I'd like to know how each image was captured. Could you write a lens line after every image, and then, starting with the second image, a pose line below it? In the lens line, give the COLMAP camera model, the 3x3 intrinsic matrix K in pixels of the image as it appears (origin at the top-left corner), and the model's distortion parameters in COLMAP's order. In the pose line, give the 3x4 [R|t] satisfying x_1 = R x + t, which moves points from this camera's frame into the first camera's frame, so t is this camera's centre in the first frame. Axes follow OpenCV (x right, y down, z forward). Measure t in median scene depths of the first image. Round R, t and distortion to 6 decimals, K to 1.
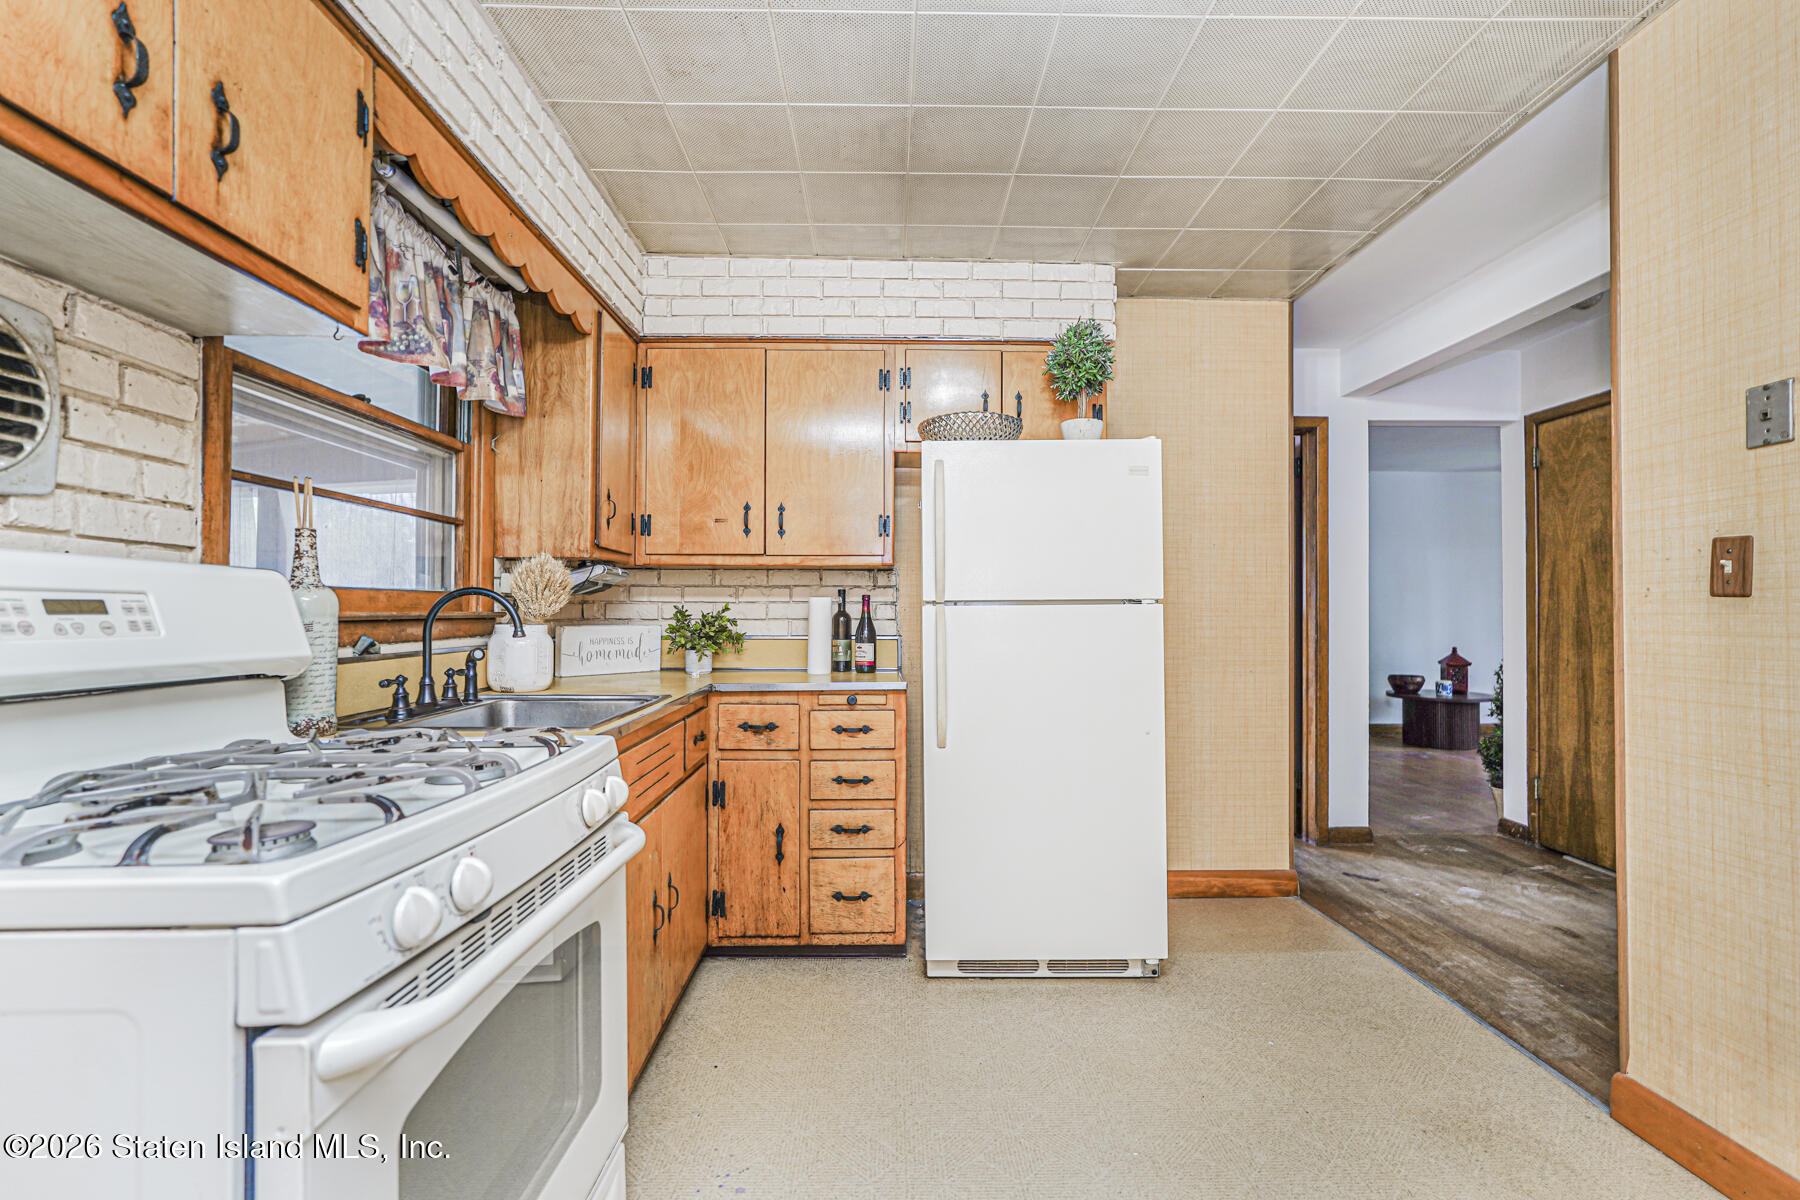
lens RADIAL K [[795.9, 0, 898.7], [0, 795.9, 607.6], [0, 0, 1]] dist [-0.013900, 0.009728]
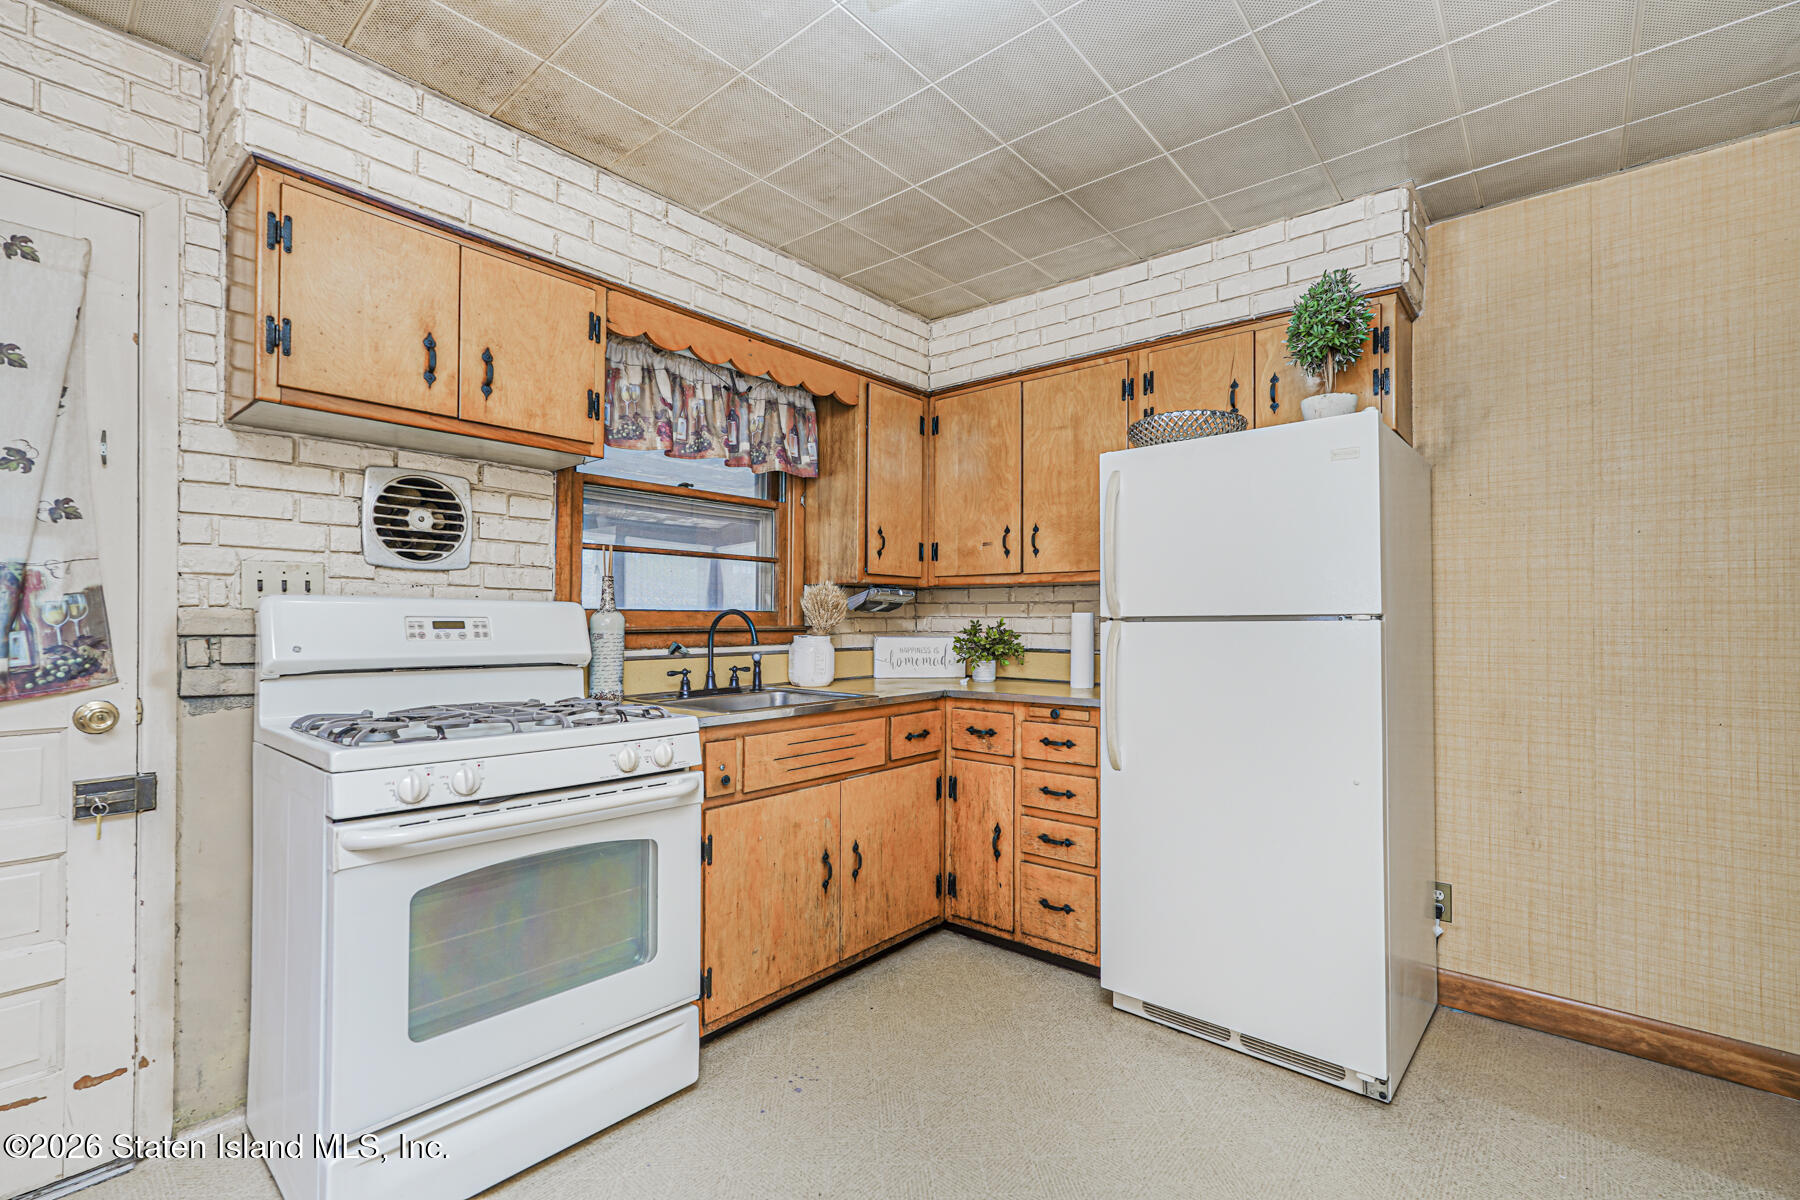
lens RADIAL K [[795.9, 0, 898.7], [0, 795.9, 607.6], [0, 0, 1]] dist [-0.013900, 0.009728]
pose [[0.749172, -0.008872, -0.662316, 0.468146], [0.000727, 0.999921, -0.012573, -0.007602], [0.662375, 0.008938, 0.749119, 0.099210]]
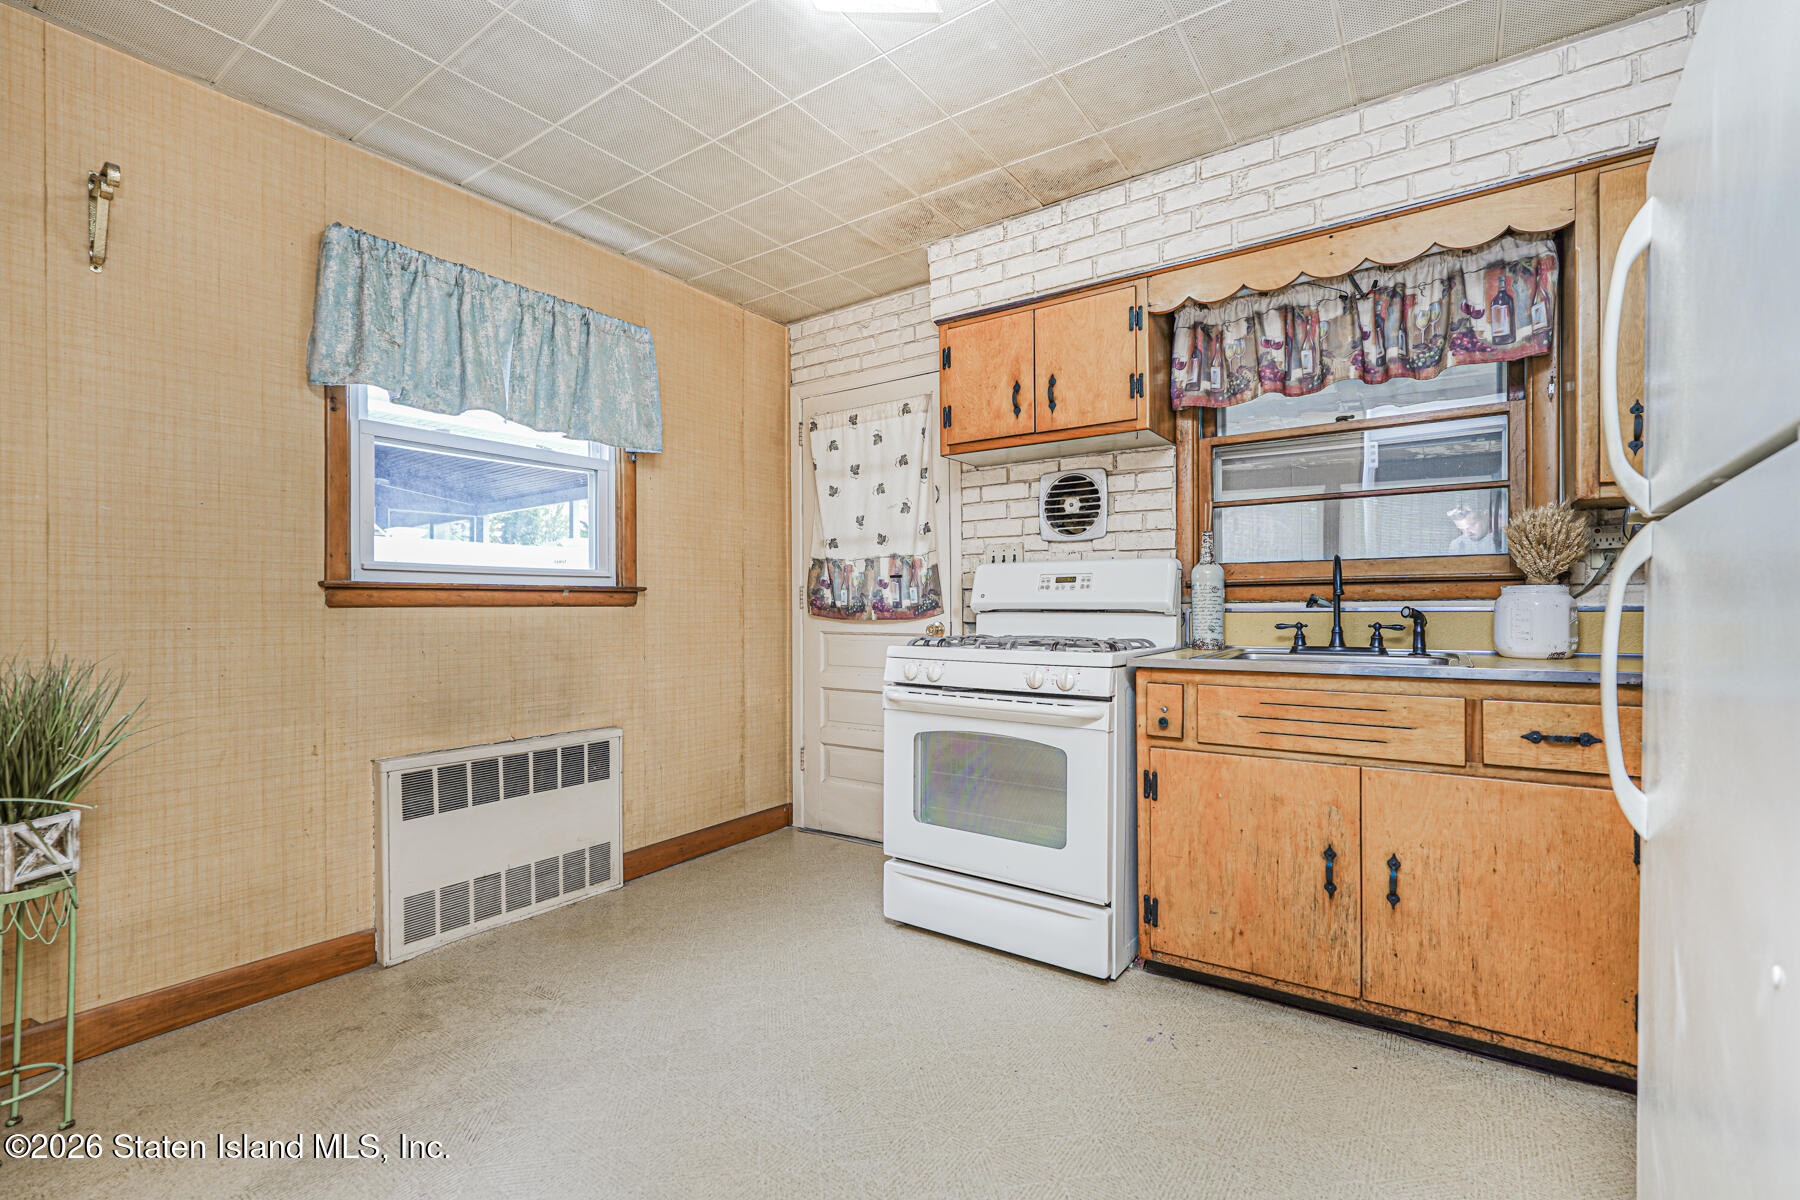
lens RADIAL K [[795.9, 0, 898.7], [0, 795.9, 607.6], [0, 0, 1]] dist [-0.013900, 0.009728]
pose [[-0.588647, 0.006416, -0.808365, 0.633811], [0.010534, 0.999944, 0.000265, 0.036281], [0.808322, -0.008359, -0.588682, 0.875111]]
